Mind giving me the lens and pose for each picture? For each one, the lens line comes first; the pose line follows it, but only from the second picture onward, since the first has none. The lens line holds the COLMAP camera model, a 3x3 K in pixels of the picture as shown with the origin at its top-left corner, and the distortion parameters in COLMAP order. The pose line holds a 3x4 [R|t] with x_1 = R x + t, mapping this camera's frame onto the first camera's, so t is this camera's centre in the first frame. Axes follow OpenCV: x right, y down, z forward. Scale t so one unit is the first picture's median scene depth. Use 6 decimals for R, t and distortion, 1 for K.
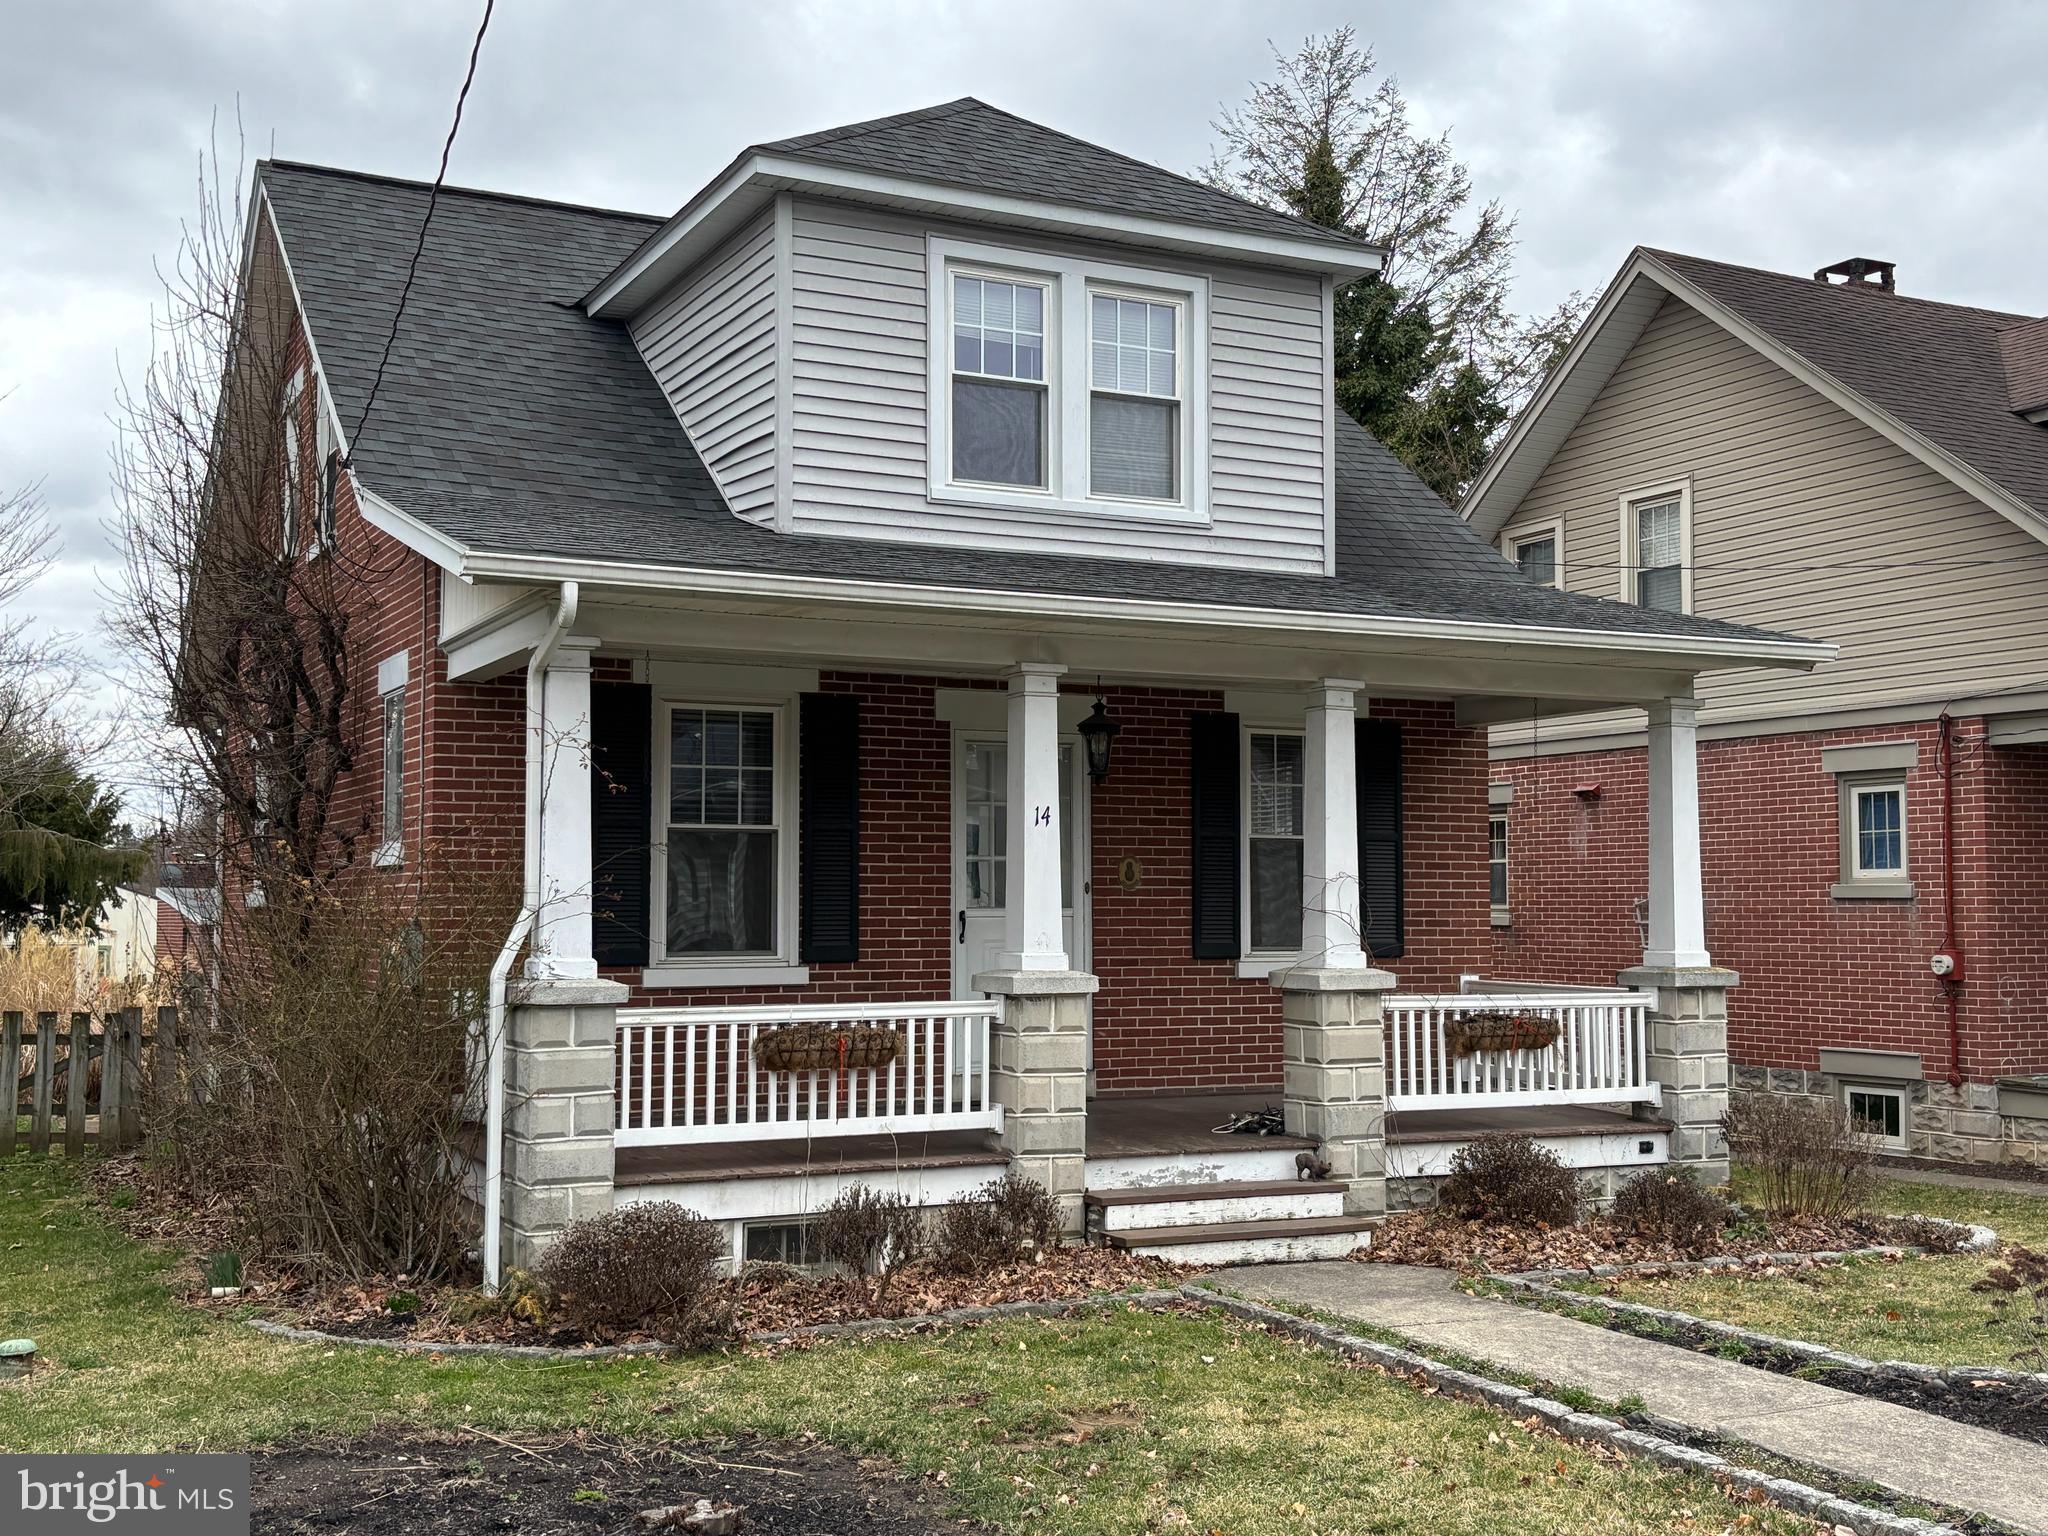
lens RADIAL K [[2224.3, 0, 1024.2], [0, 2224.3, 765.7], [0, 0, 1]] dist [0.003634, 0.000000]
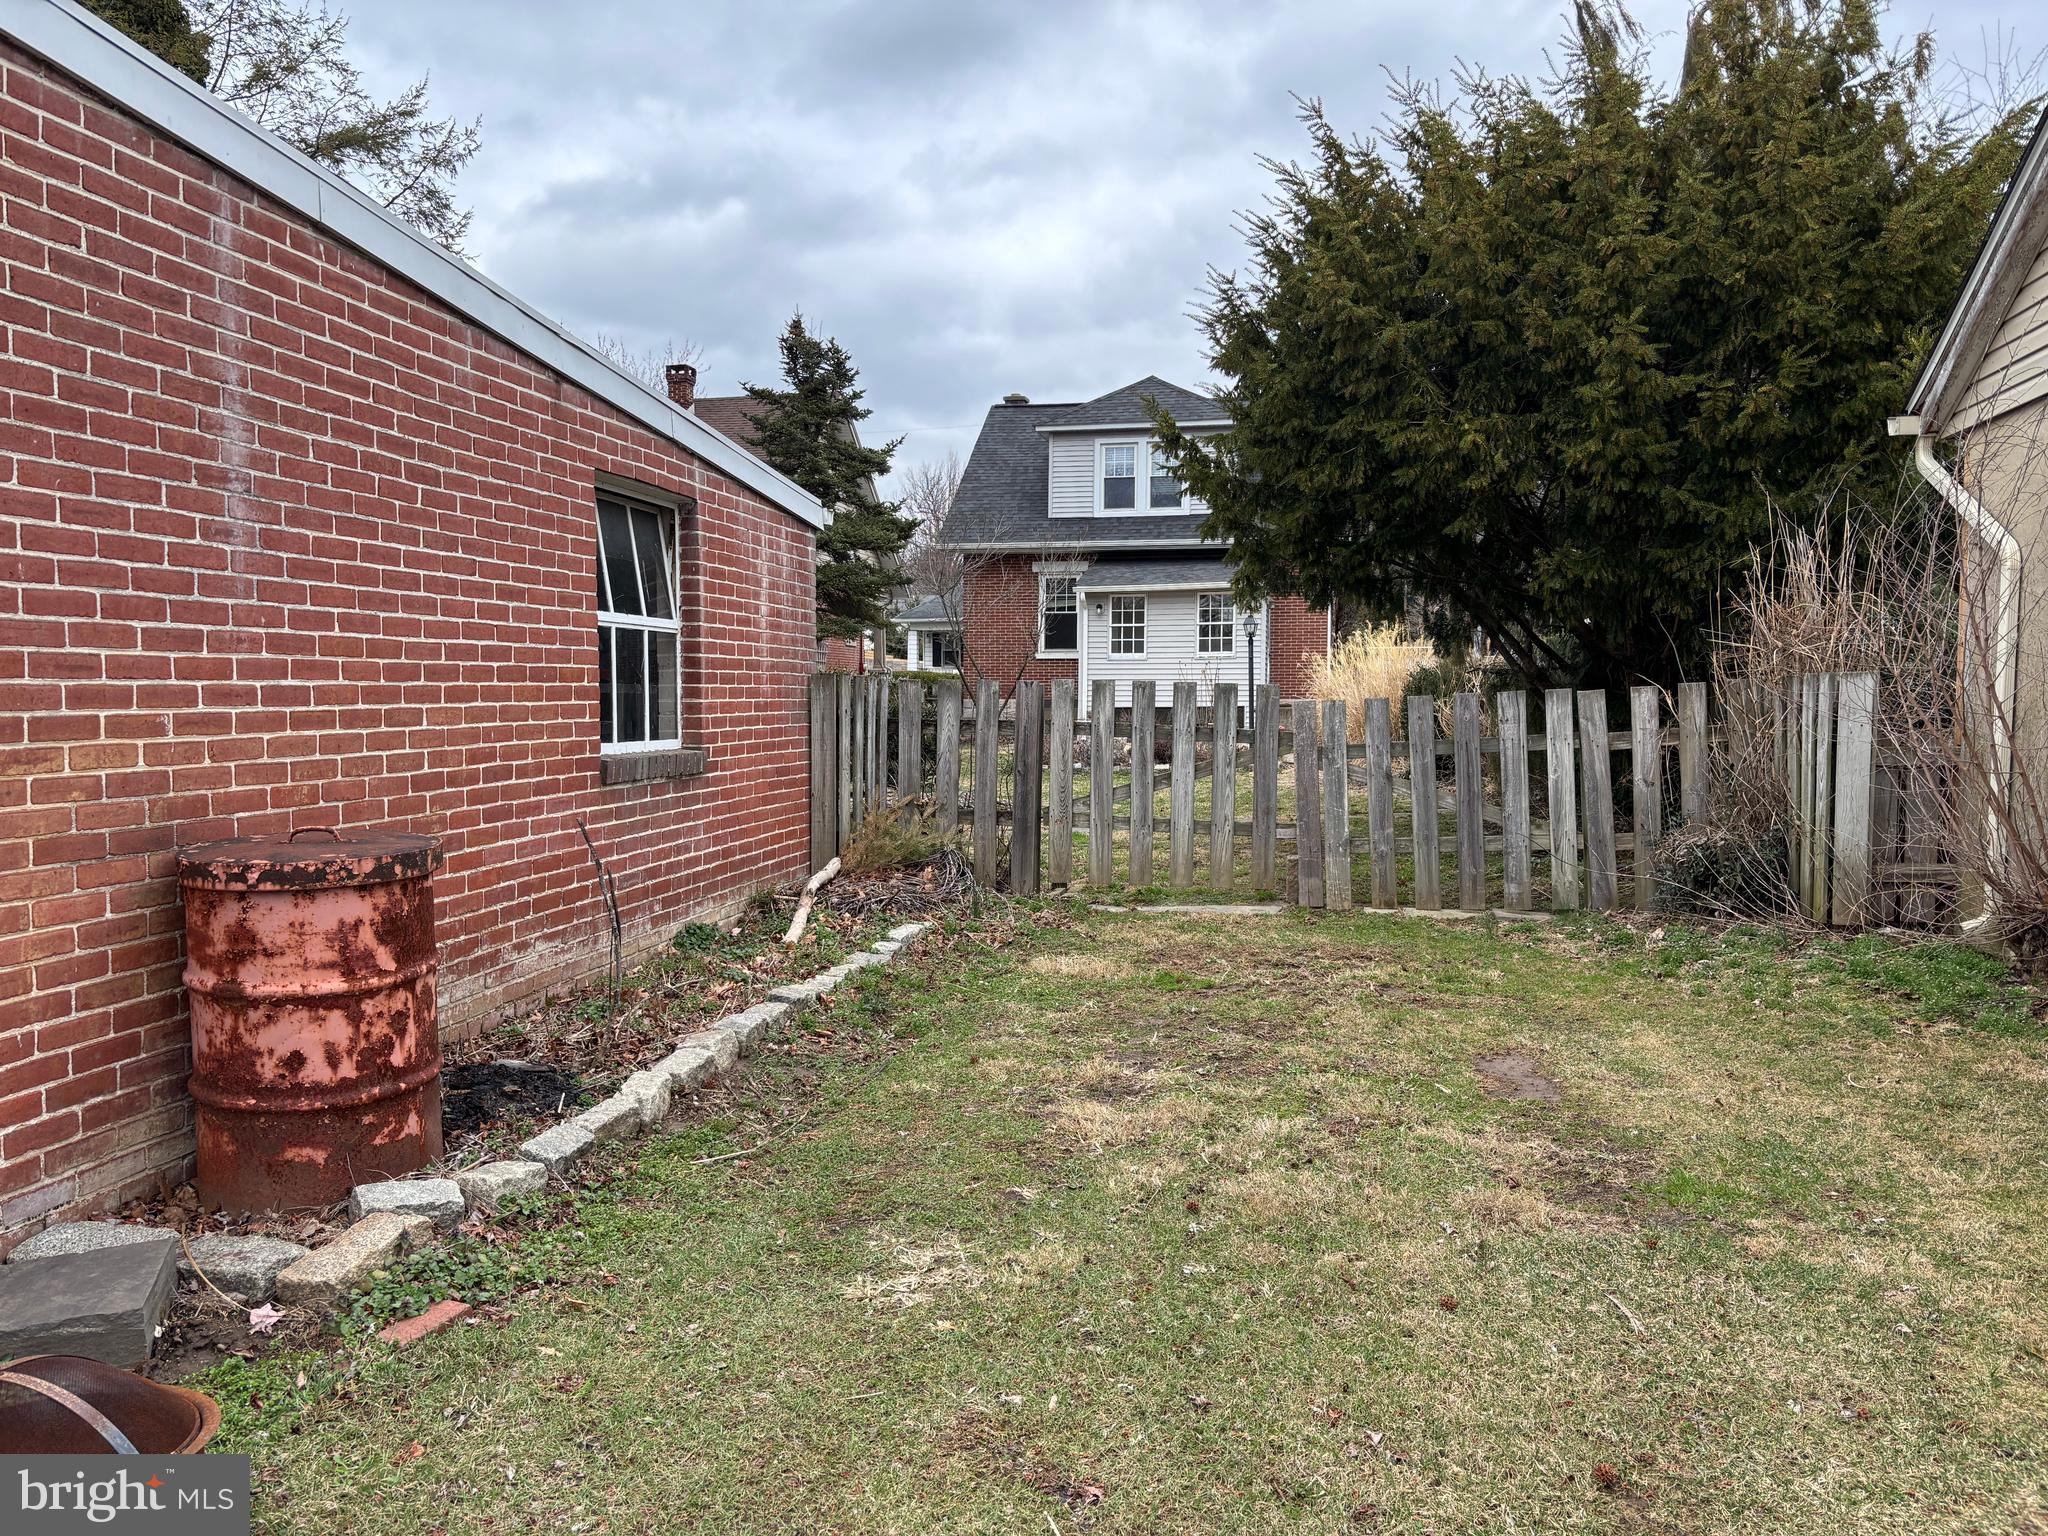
lens RADIAL K [[1550.6, 0, 1042.6], [0, 1550.6, 783.7], [0, 0, 1]] dist [0.039506, -0.042839]
pose [[0.793539, 0.037414, -0.607368, 1.339176], [0.039068, 0.992917, 0.112206, 0.019207], [0.607264, -0.112769, 0.786456, -0.975439]]
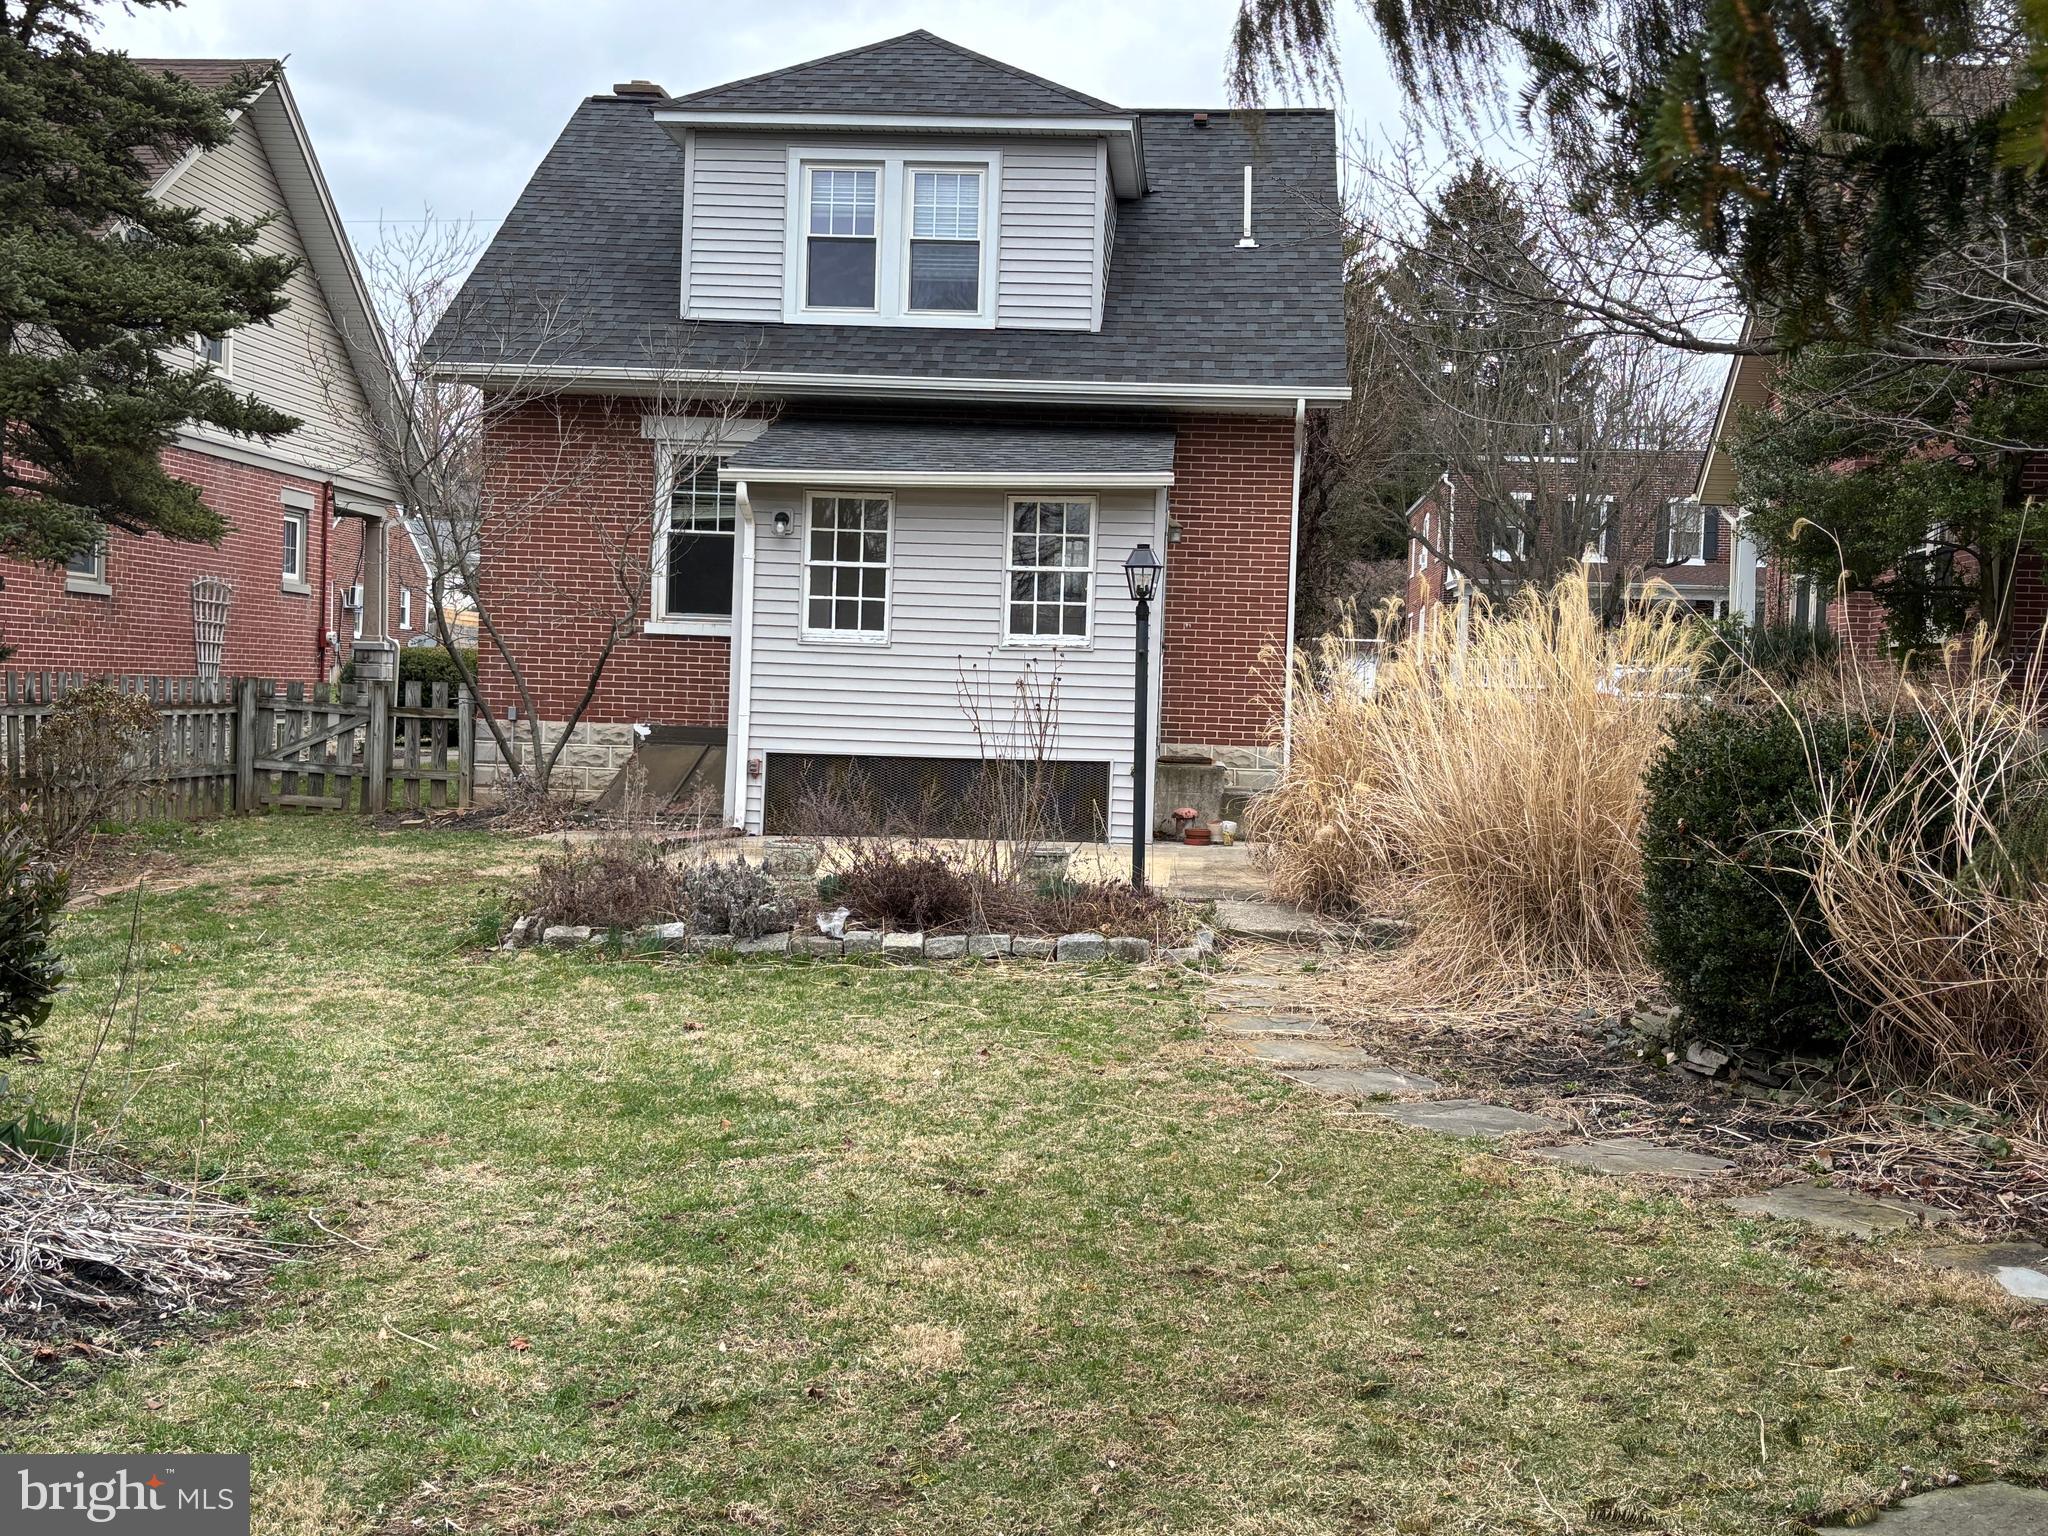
lens RADIAL K [[2224.3, 0, 1030.2], [0, 2224.3, 765.4], [0, 0, 1]] dist [0.003634, 0.000000]
pose [[0.857630, 0.047846, -0.512037, 0.885447], [-0.000272, 0.995705, 0.092585, 0.043767], [0.514268, -0.079265, 0.853959, -0.255110]]
